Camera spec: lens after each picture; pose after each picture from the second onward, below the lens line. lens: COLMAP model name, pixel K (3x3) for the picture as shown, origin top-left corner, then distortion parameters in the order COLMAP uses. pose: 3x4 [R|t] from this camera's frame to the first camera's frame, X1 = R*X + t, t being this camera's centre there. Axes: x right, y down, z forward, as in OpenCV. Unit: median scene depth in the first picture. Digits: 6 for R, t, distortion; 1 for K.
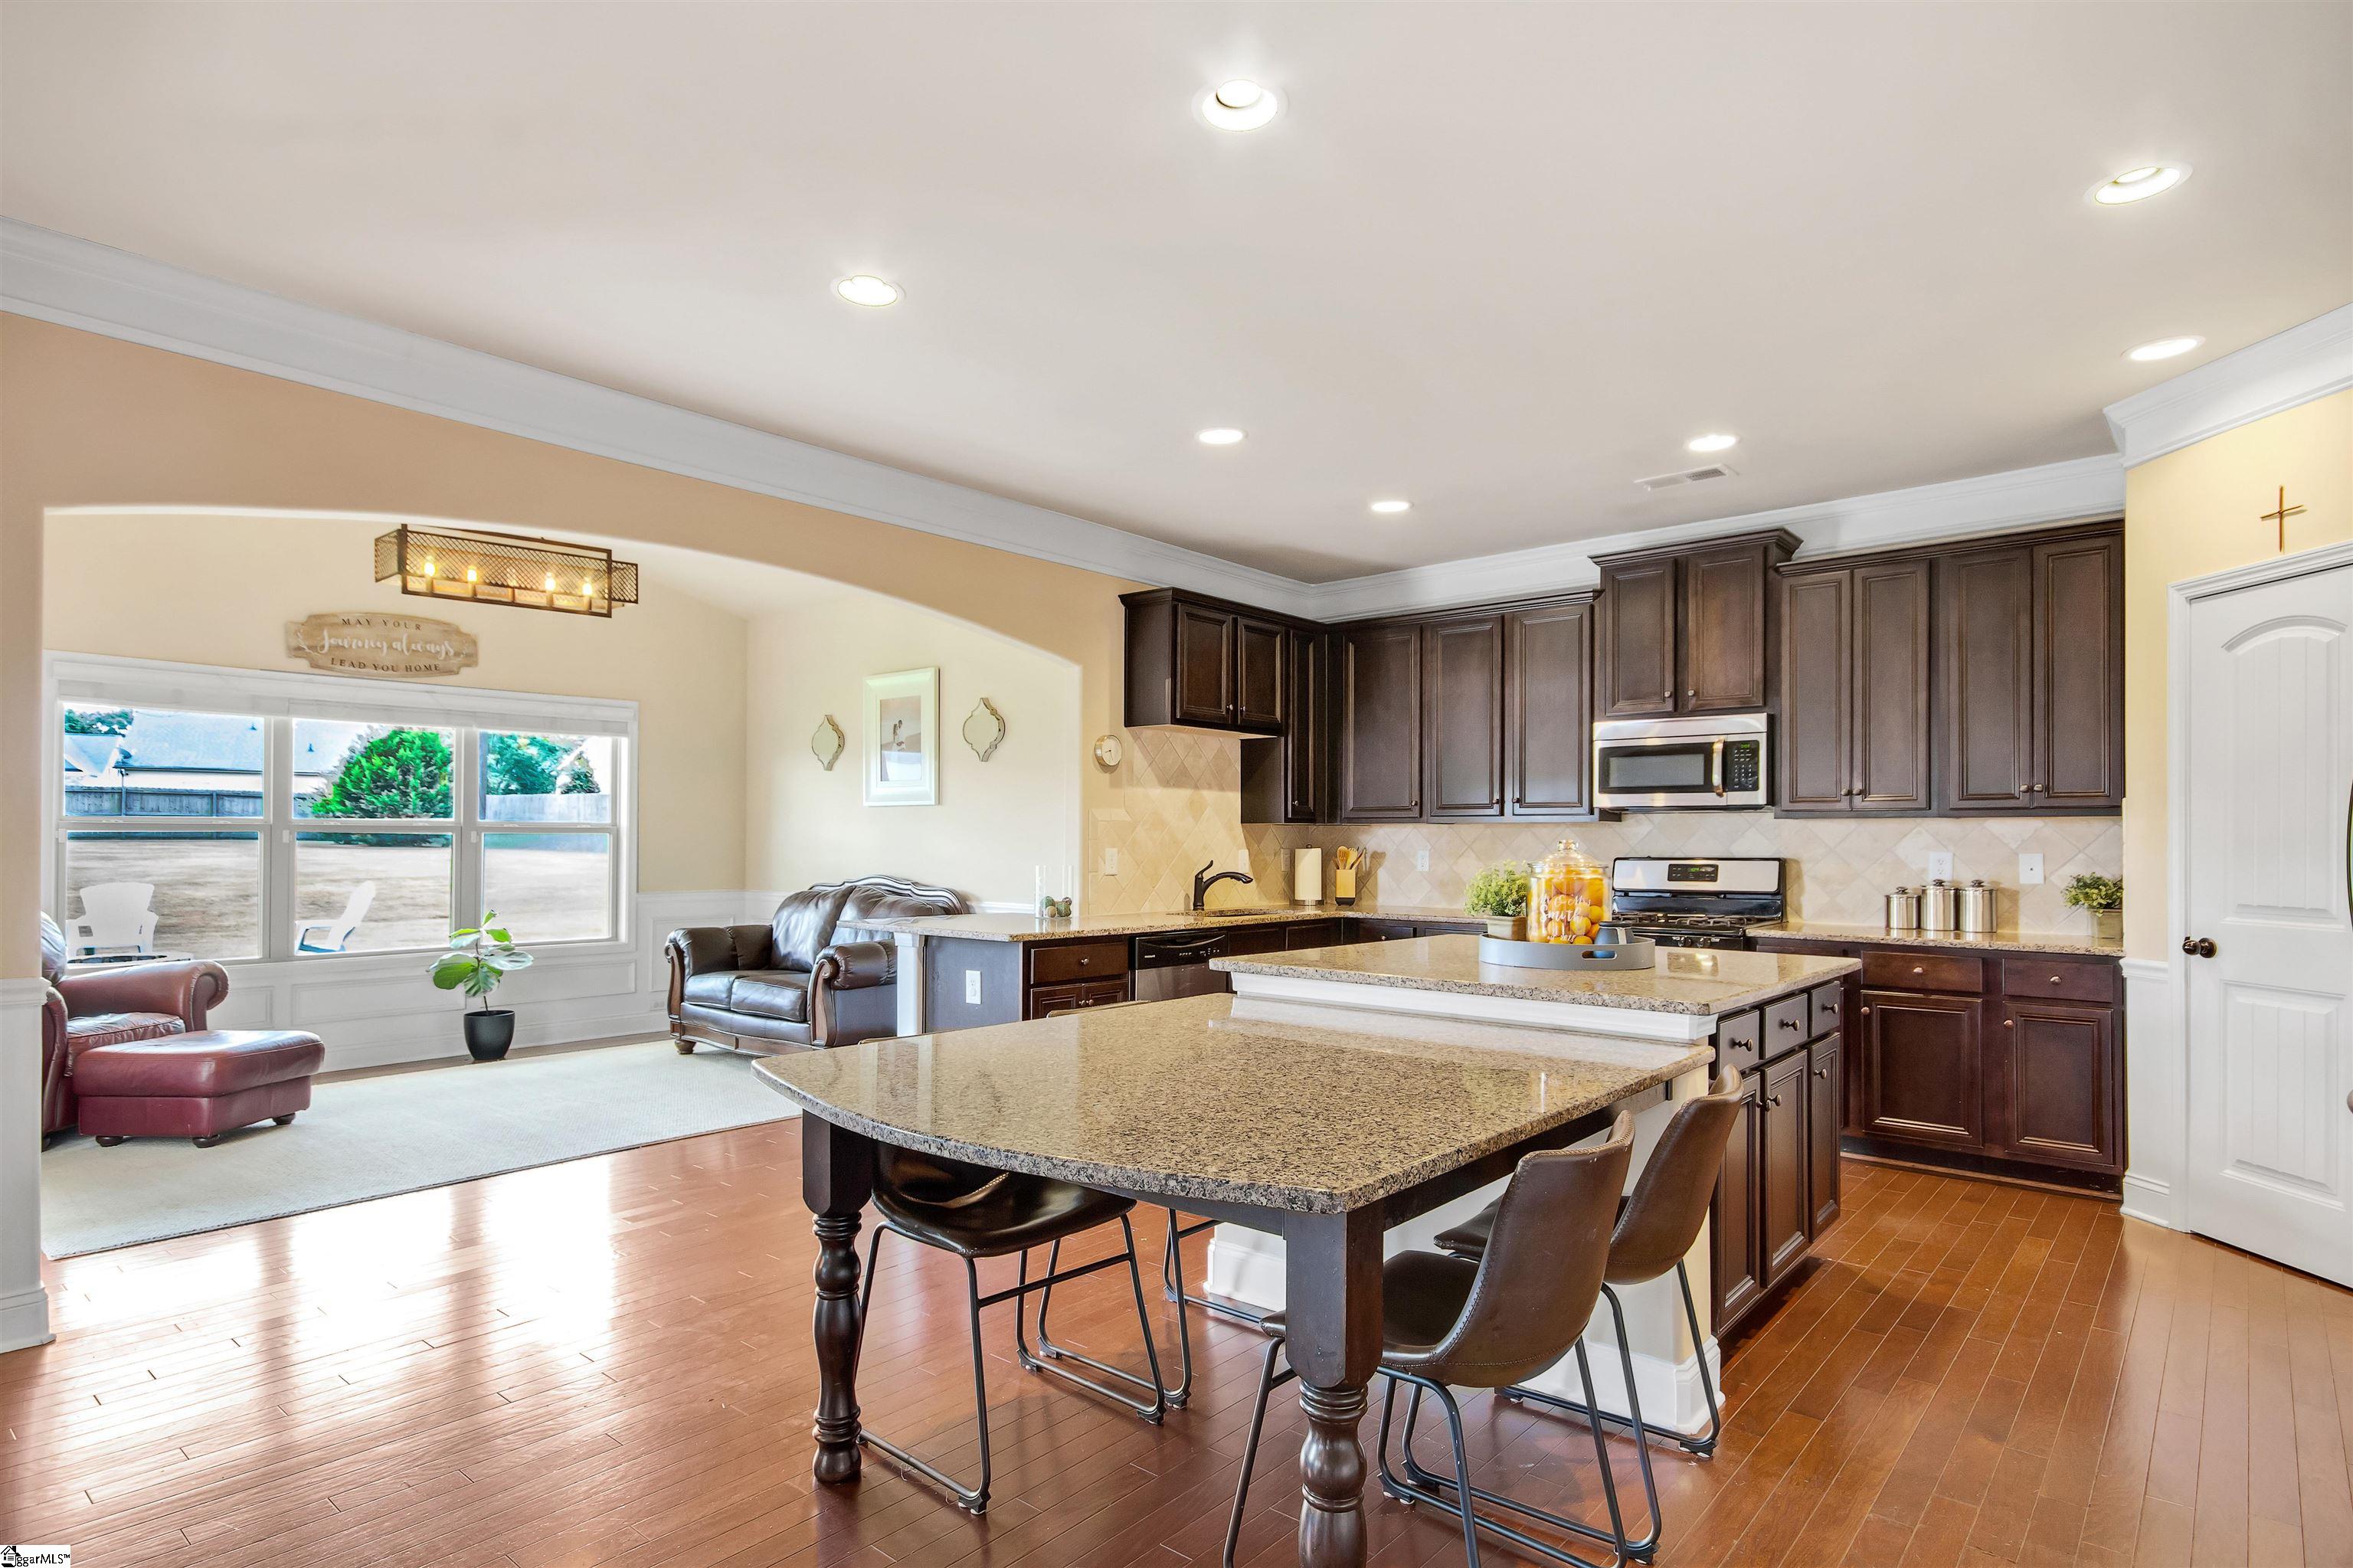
lens RADIAL K [[1233.0, 0, 1172.3], [0, 1233.0, 837.3], [0, 0, 1]] dist [0.000444, 0.000483]
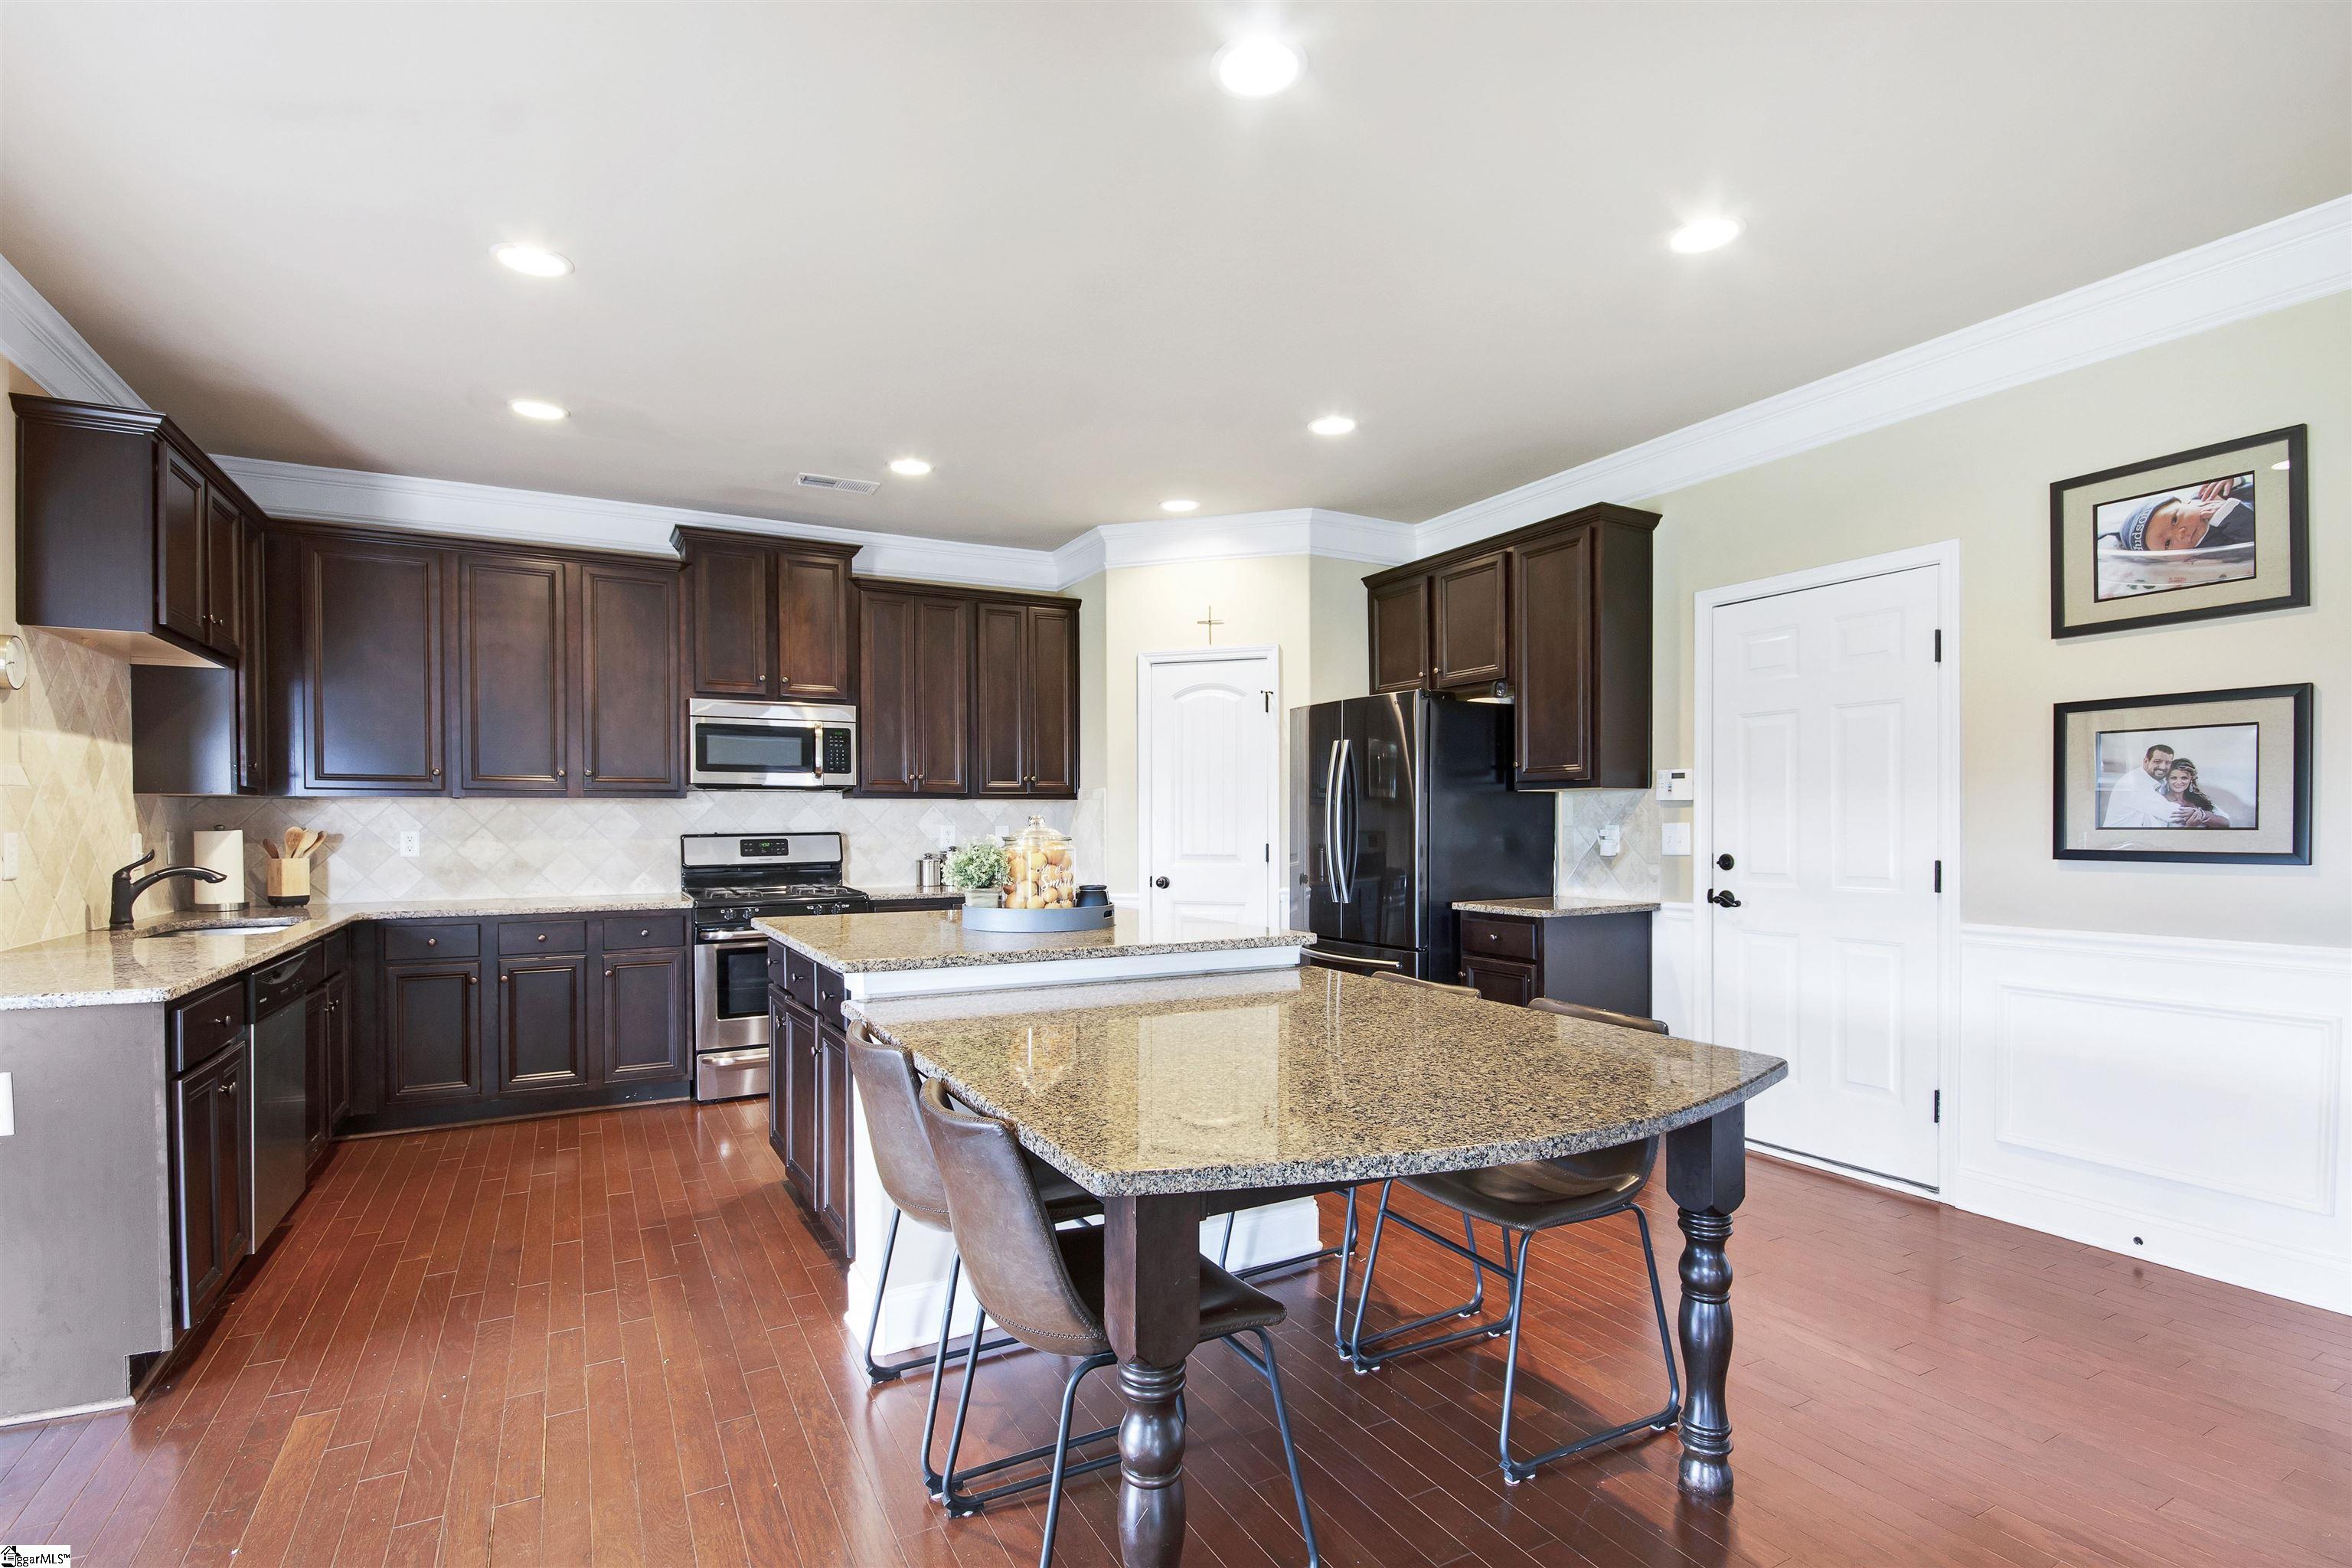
lens RADIAL K [[1108.9, 0, 1174.9], [0, 1108.9, 830.8], [0, 0, 1]] dist [-0.001543, -0.001449]
pose [[0.352973, -0.013352, 0.935538, -0.375714], [0.001381, 0.999905, 0.013750, 0.001760], [-0.935632, -0.003562, 0.352958, 0.351236]]
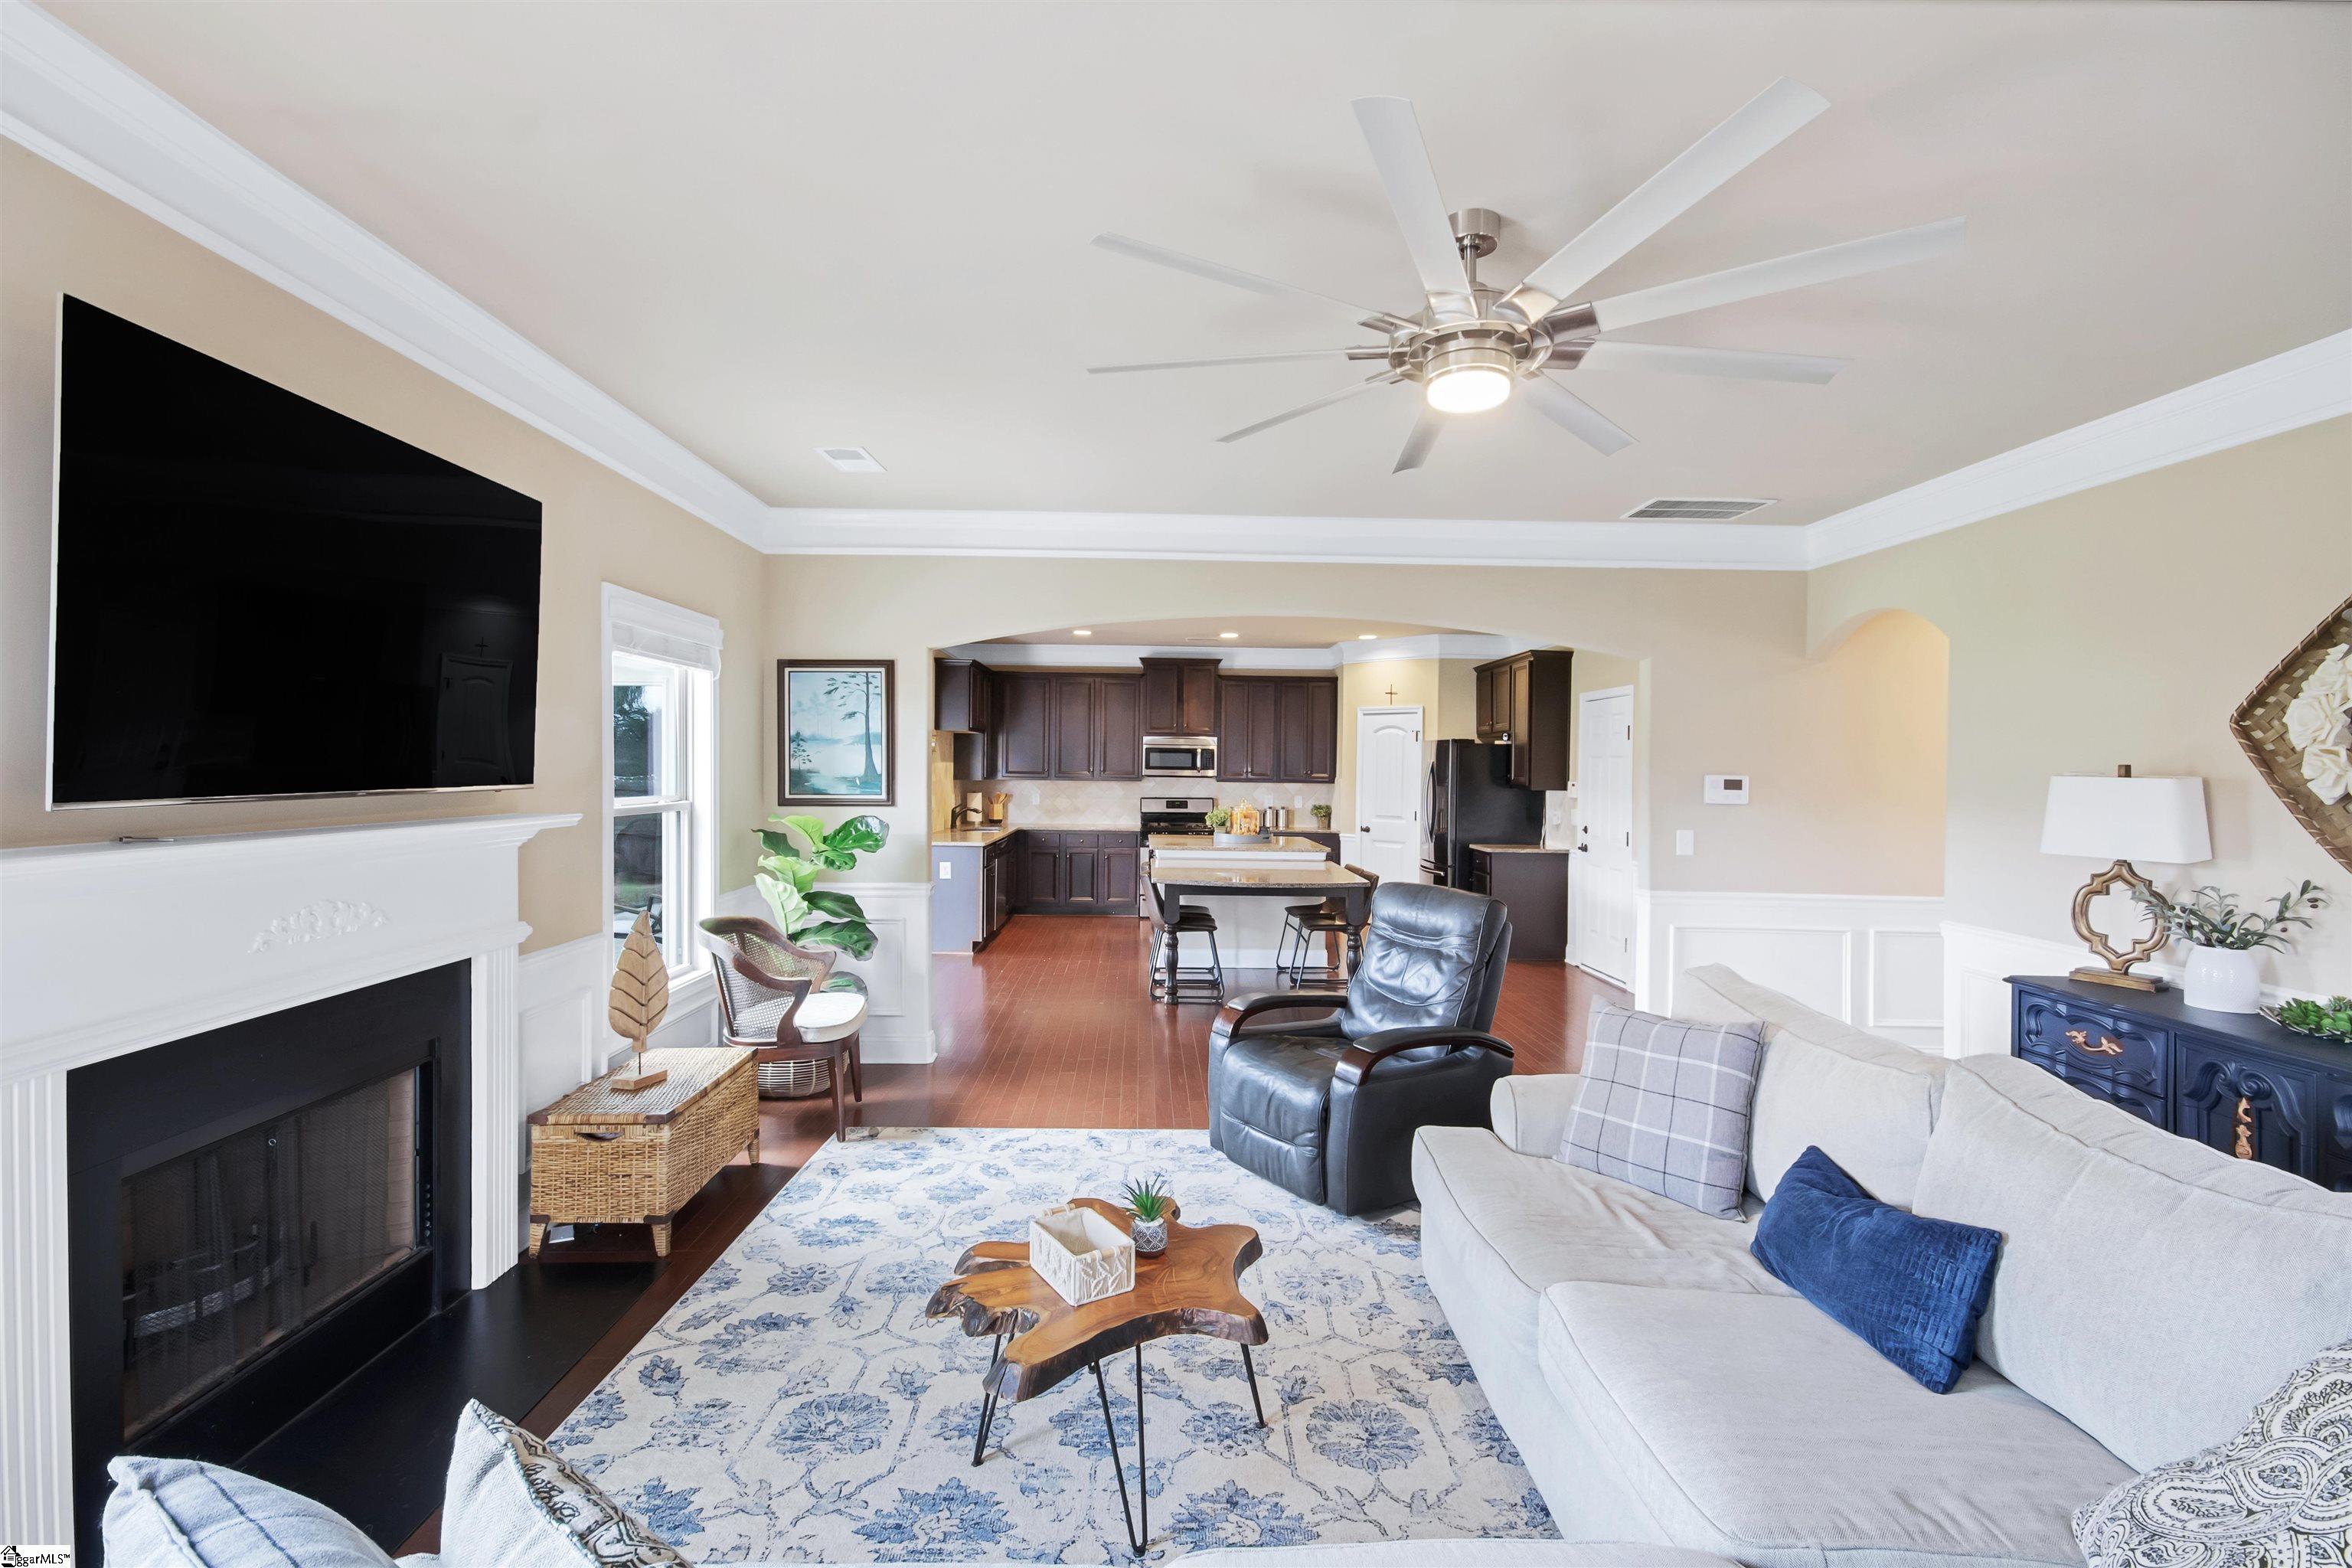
lens RADIAL K [[1086.8, 0, 1176.0], [0, 1086.8, 784.0], [0, 0, 1]] dist [0.013485, -0.000685]
pose [[0.737472, -0.004312, 0.675364, -0.976003], [-0.013862, 0.999672, 0.021519, -0.054543], [-0.675236, -0.025232, 0.737170, -0.484134]]
